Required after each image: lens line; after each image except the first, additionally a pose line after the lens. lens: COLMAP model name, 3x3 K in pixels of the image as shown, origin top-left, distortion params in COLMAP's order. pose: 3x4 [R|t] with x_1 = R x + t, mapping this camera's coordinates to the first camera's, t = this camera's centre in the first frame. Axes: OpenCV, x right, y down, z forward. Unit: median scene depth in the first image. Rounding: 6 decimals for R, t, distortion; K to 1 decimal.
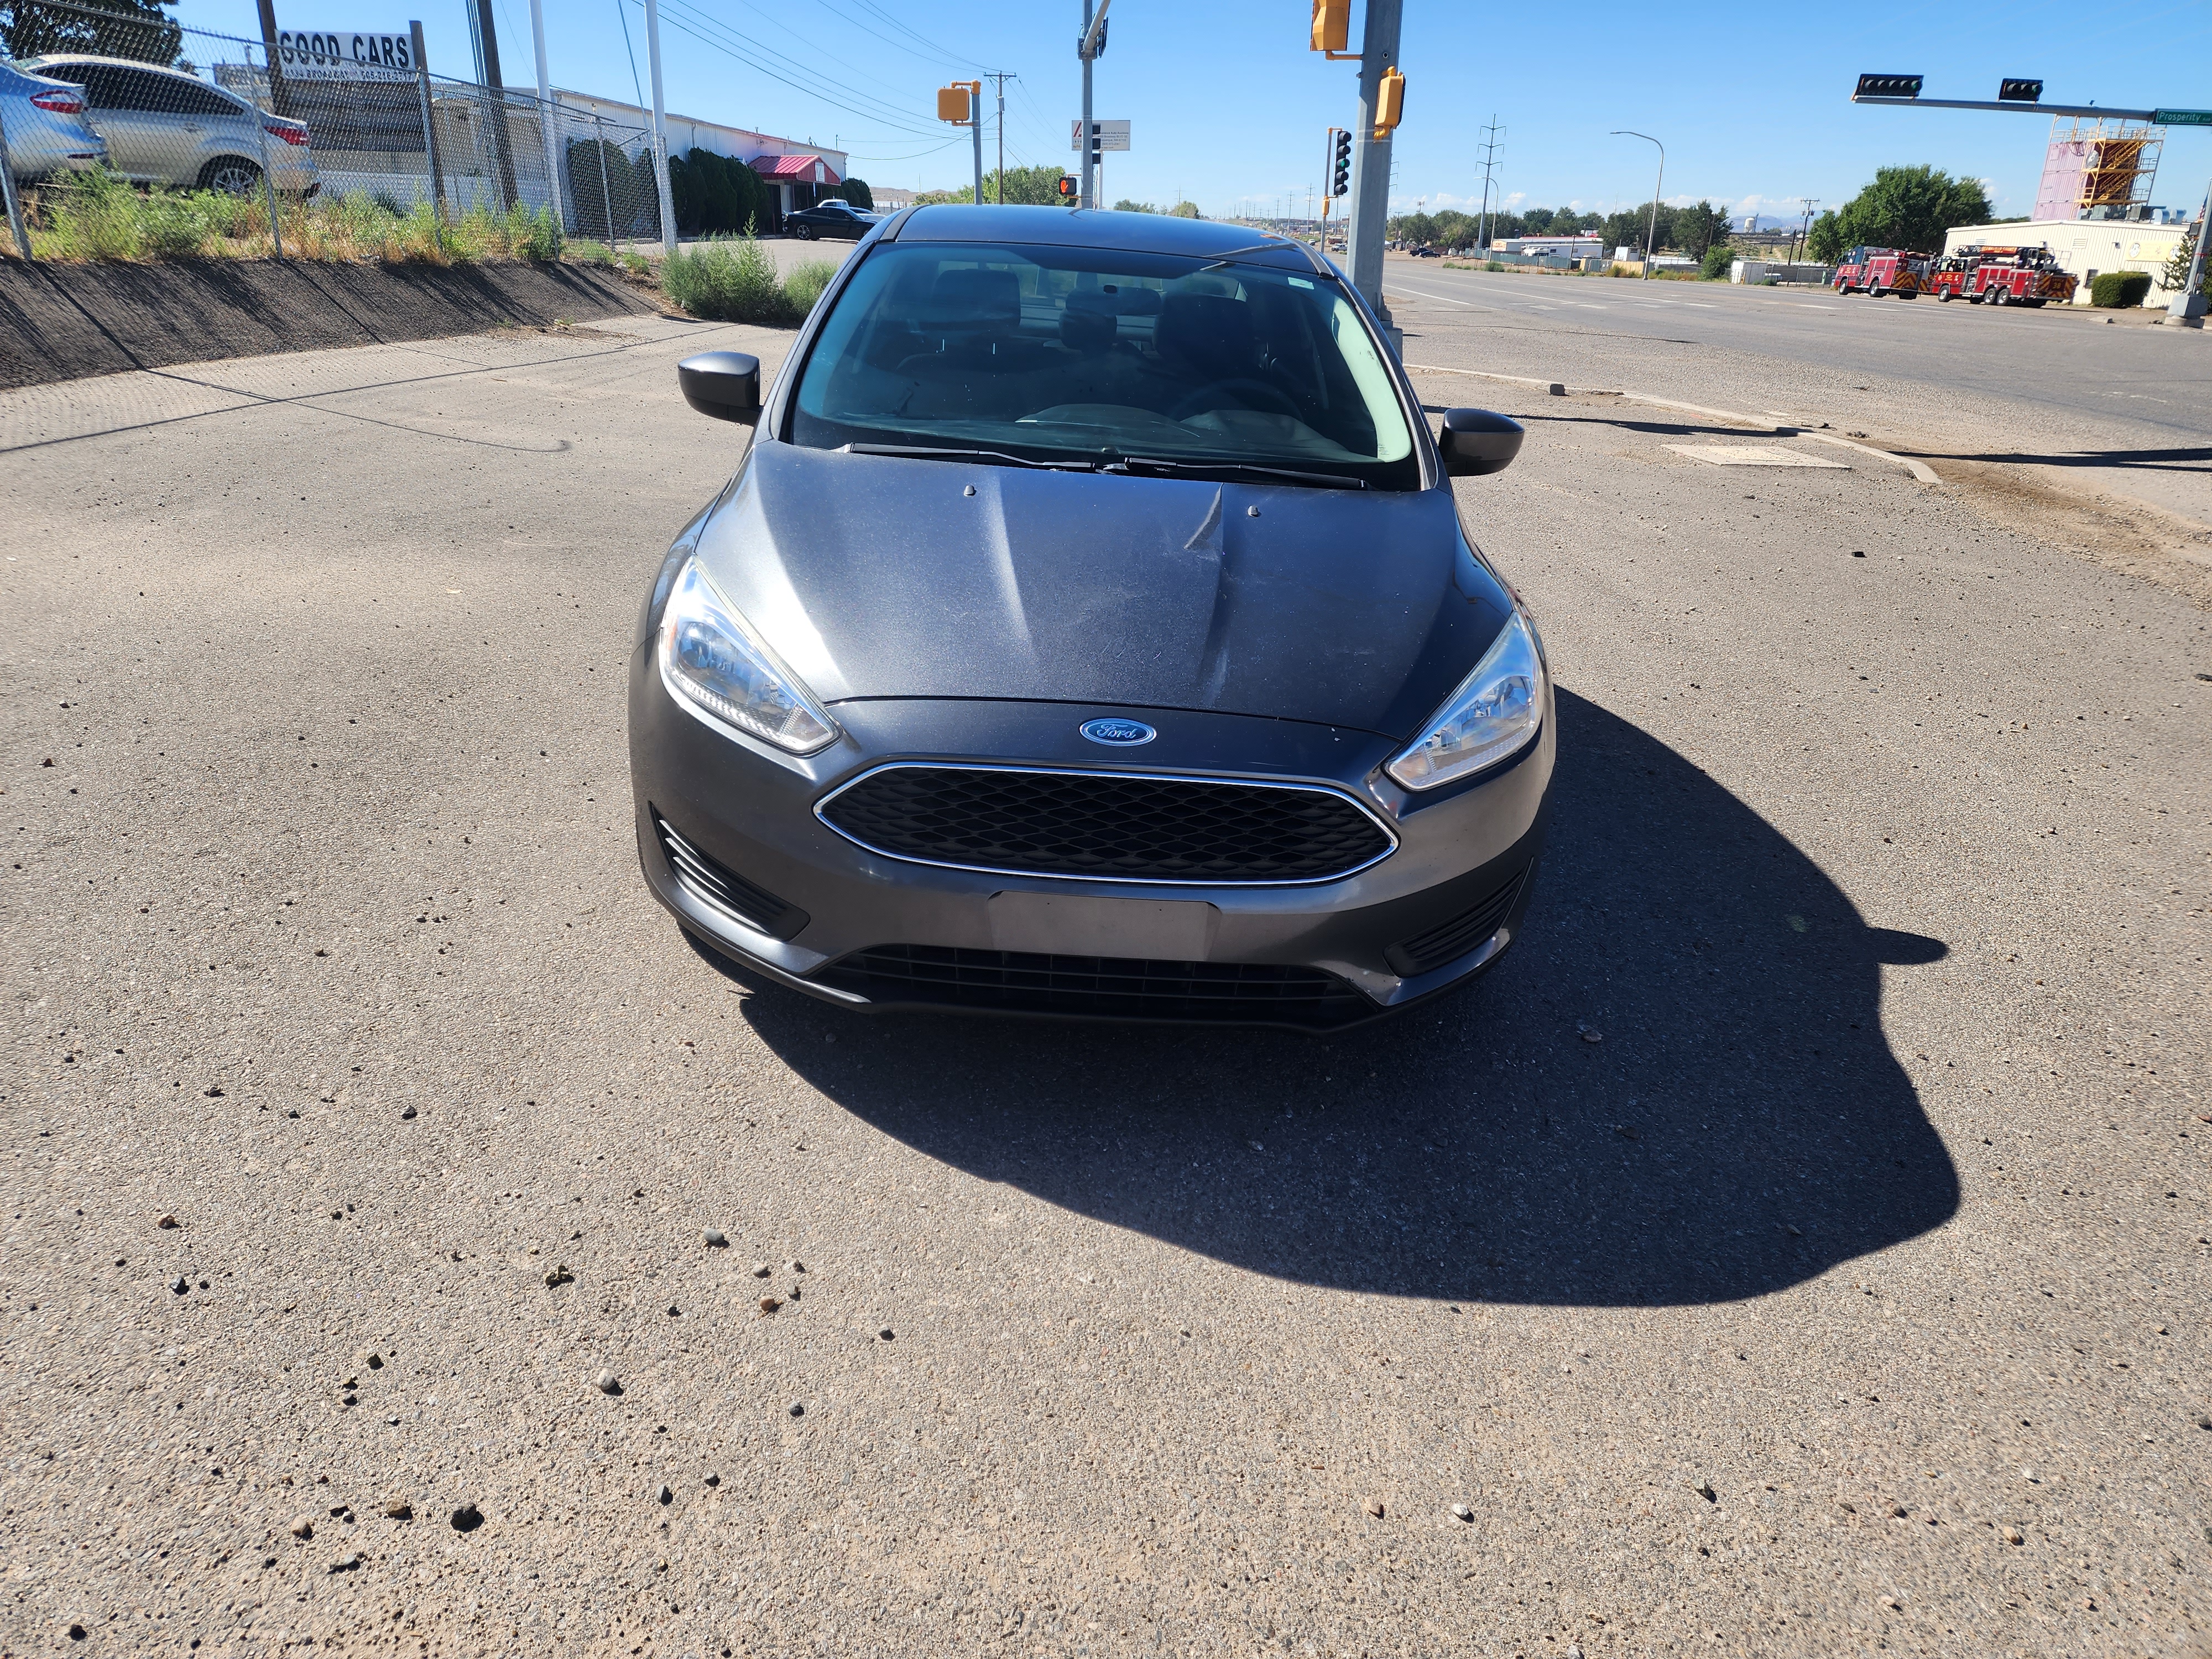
lens RADIAL K [[1541.2, 0, 1106.0], [0, 1541.2, 829.5], [0, 0, 1]] dist [0.061006, -0.064849]
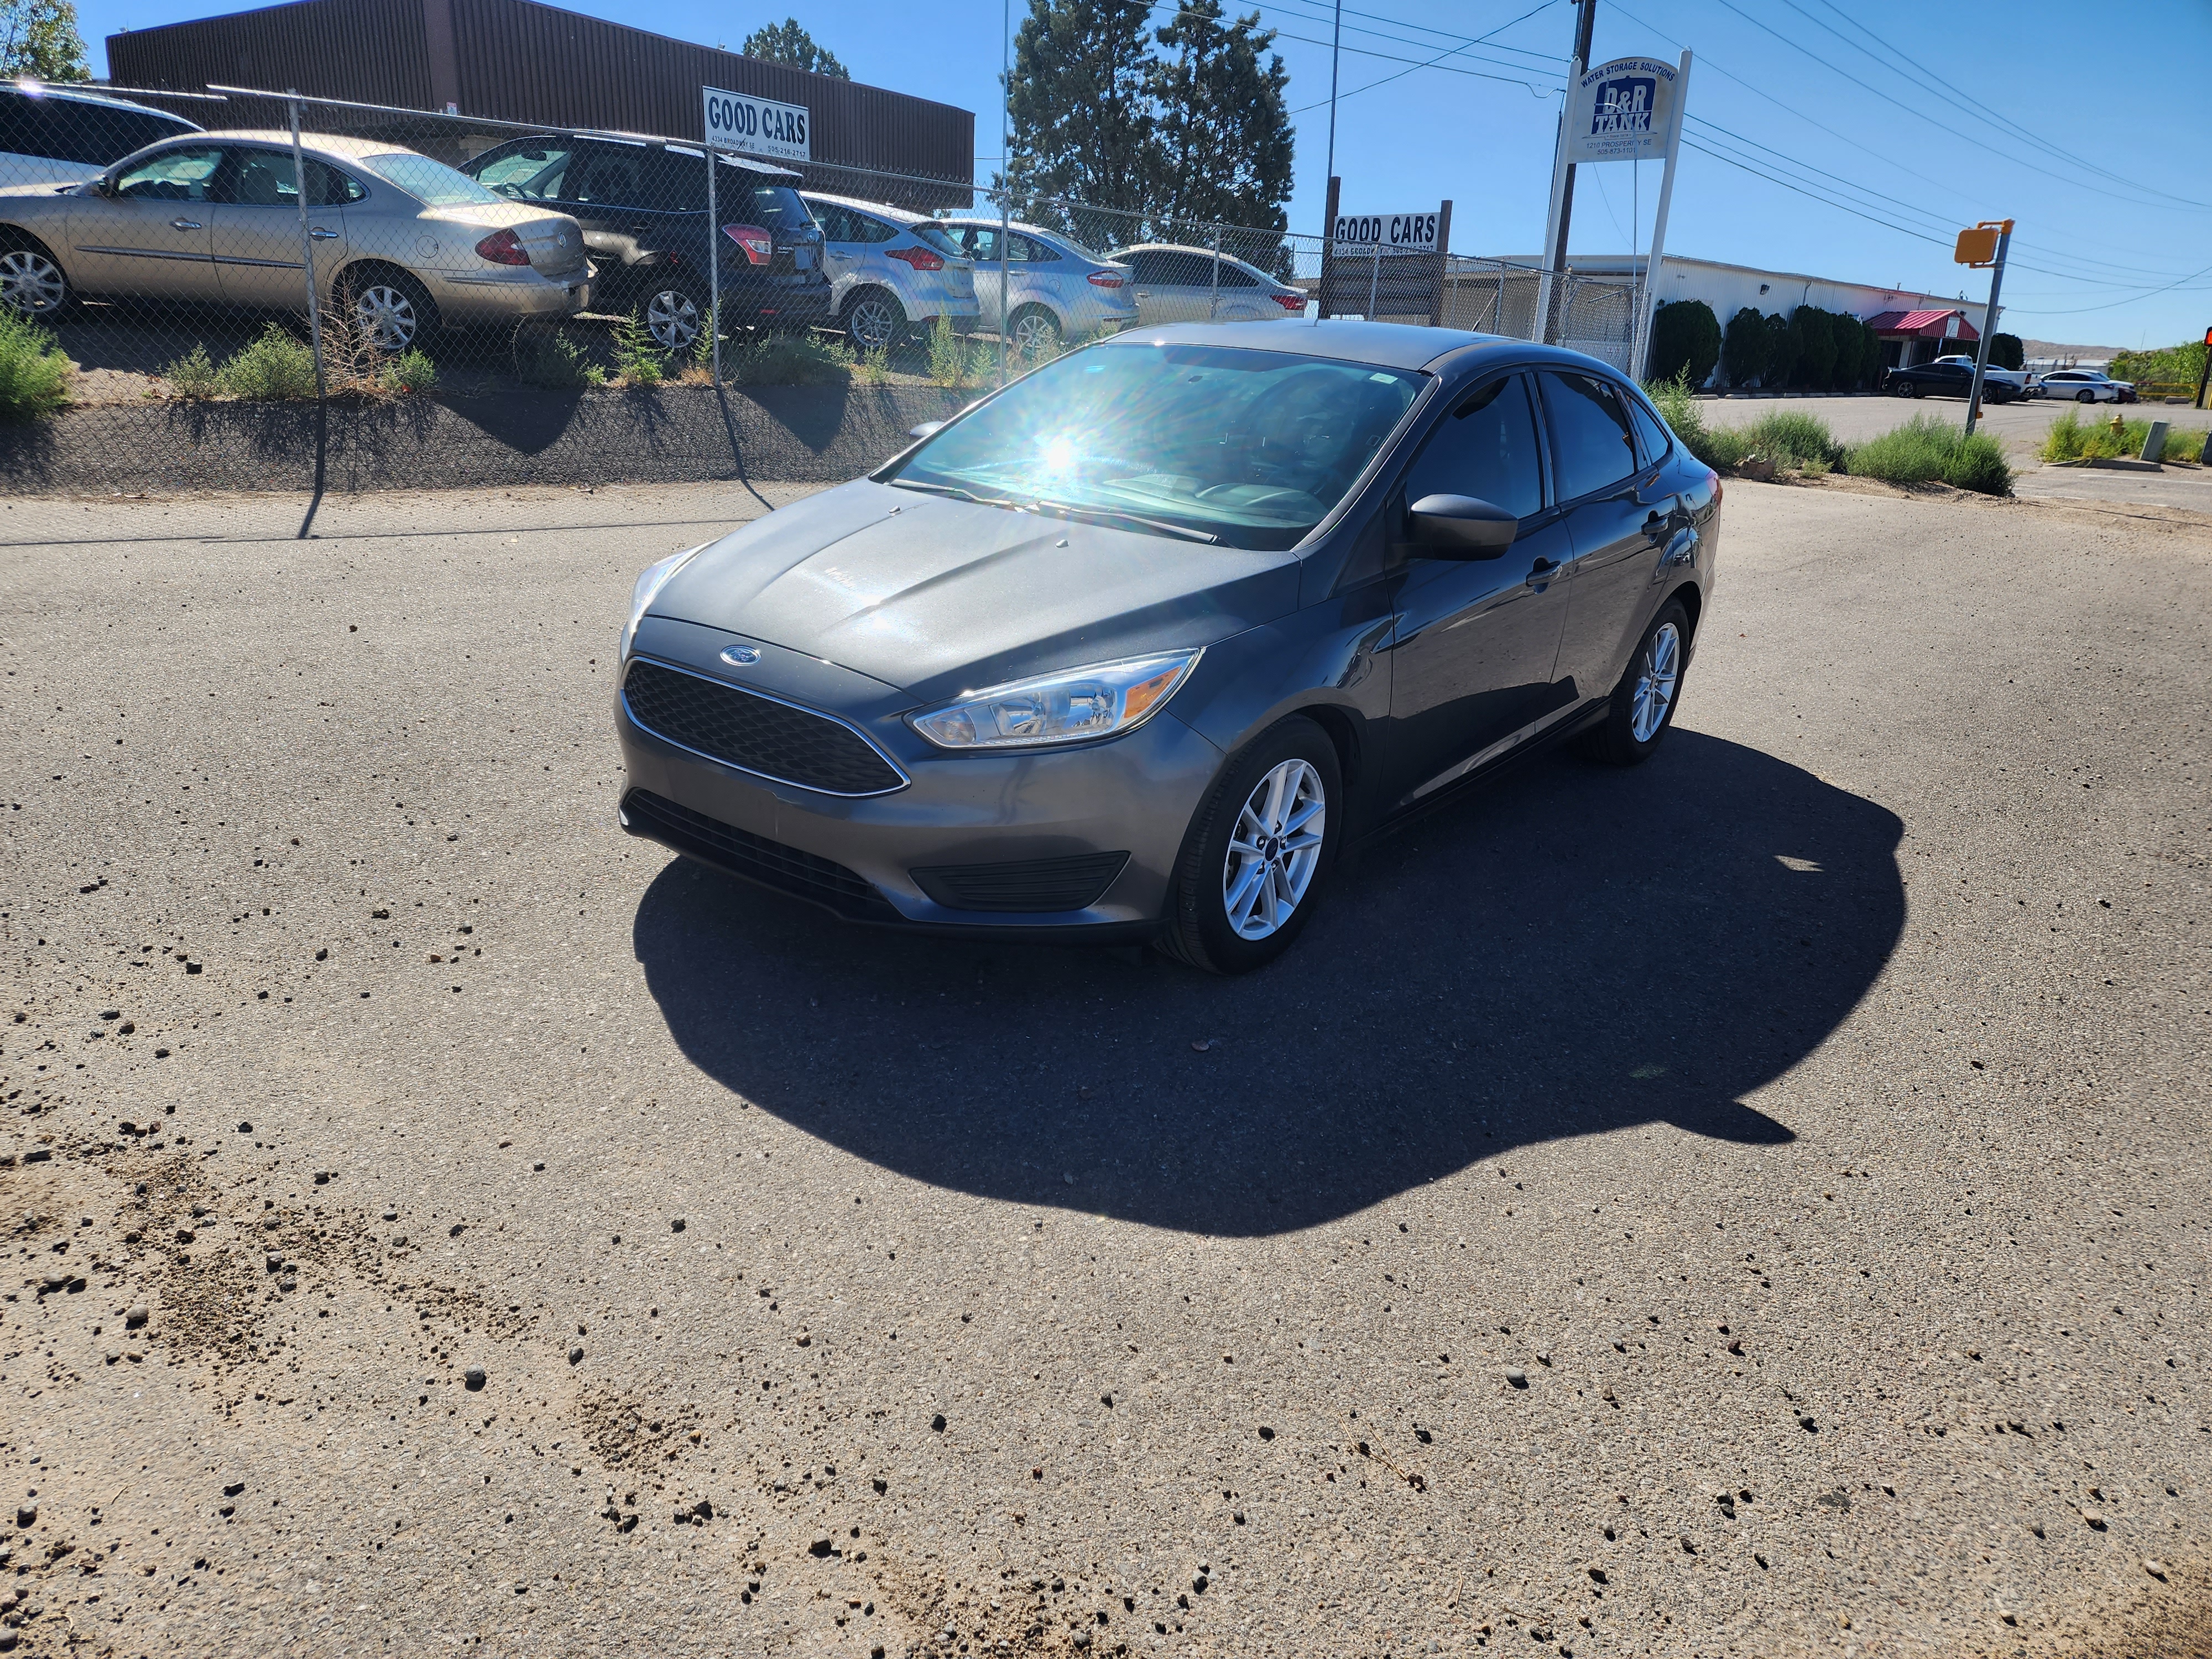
lens RADIAL K [[1604.7, 0, 1070.1], [0, 1604.7, 836.1], [0, 0, 1]] dist [0.067172, -0.071373]
pose [[0.747271, 0.185651, -0.638060, 0.183914], [-0.250374, 0.968080, -0.011553, 0.005547], [0.615548, 0.168387, 0.769900, 0.013797]]
